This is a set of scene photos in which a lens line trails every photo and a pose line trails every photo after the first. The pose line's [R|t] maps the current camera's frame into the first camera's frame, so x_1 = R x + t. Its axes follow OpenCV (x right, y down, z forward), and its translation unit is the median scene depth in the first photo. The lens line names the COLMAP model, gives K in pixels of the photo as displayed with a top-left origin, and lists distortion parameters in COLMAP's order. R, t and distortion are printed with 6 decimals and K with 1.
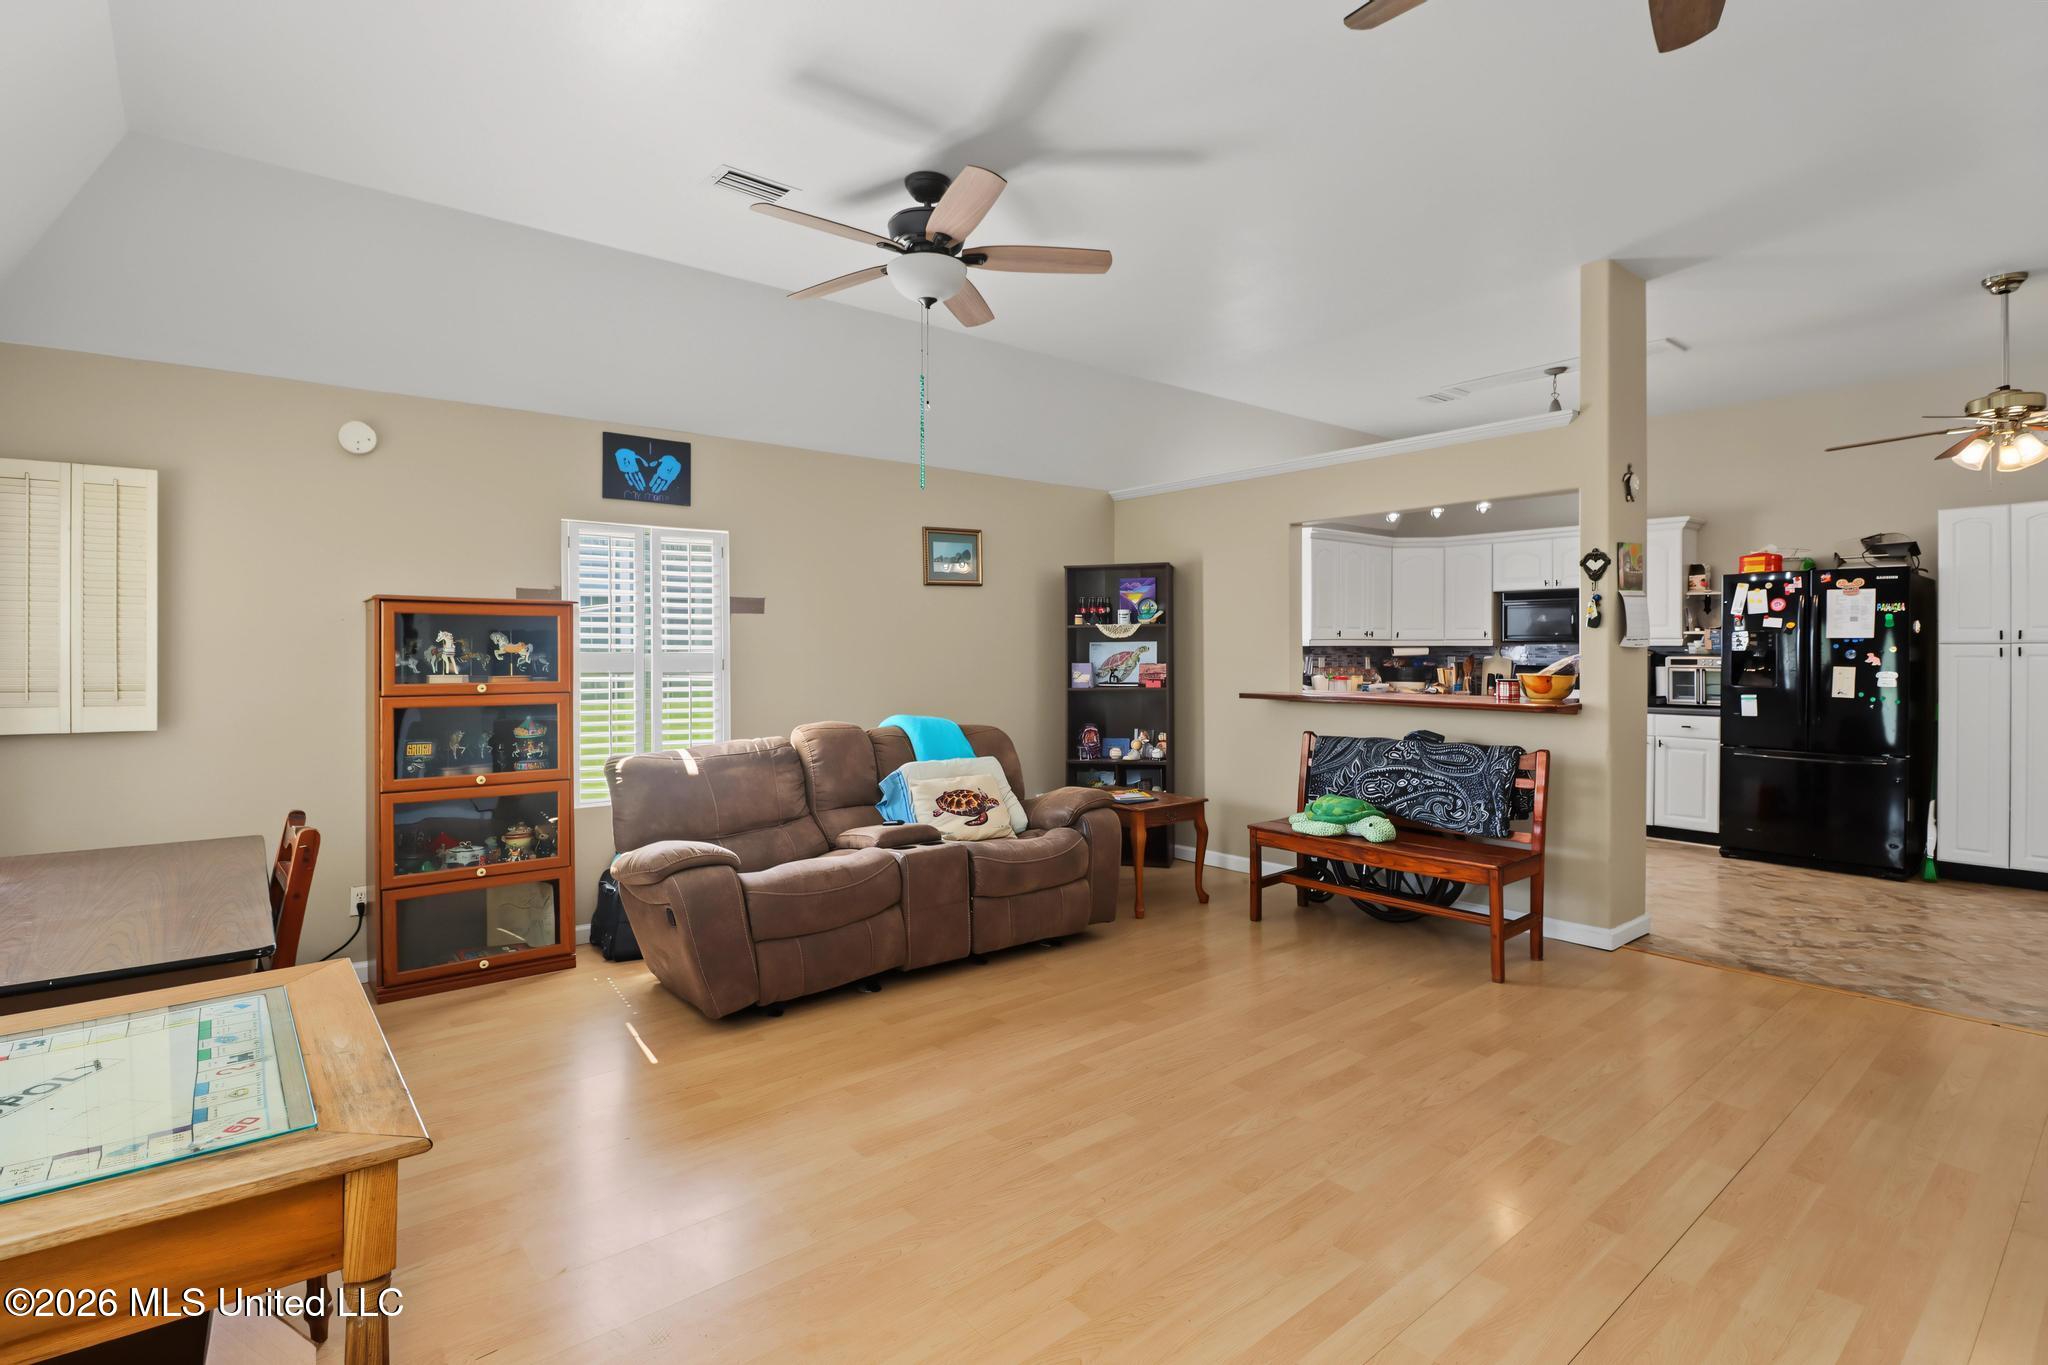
lens RADIAL K [[976.3, 0, 1023.0], [0, 976.3, 658.4], [0, 0, 1]] dist [-0.001376, -0.000393]
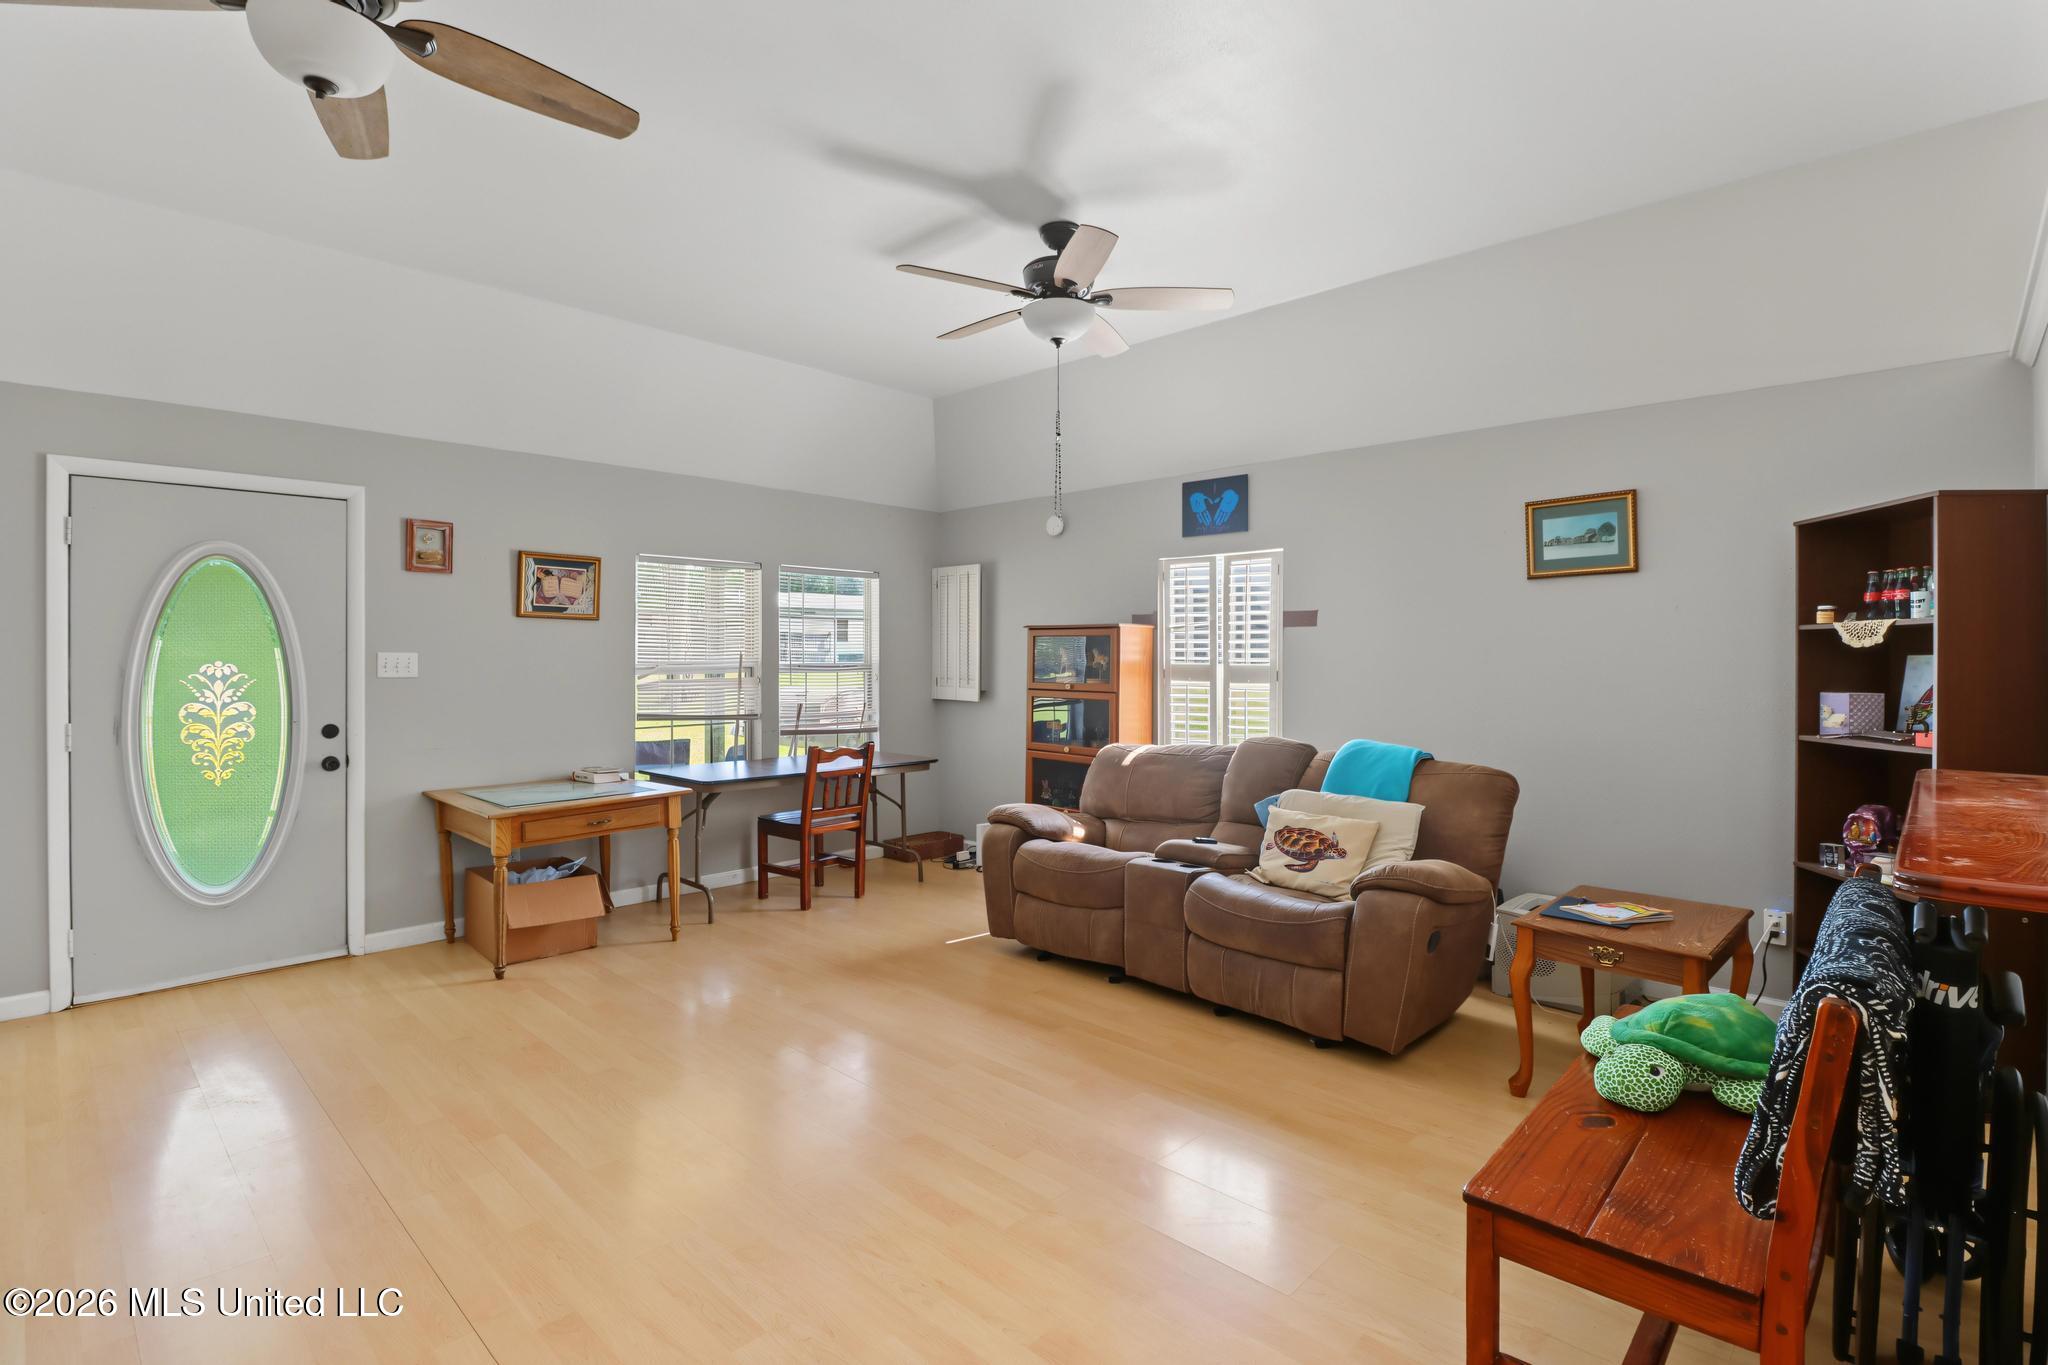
lens RADIAL K [[976.3, 0, 1023.0], [0, 976.3, 658.4], [0, 0, 1]] dist [-0.001376, -0.000393]
pose [[0.119972, 0.006264, -0.992758, 0.612835], [-0.012299, 0.999913, 0.004823, -0.012646], [0.992701, 0.011631, 0.120039, 0.525357]]
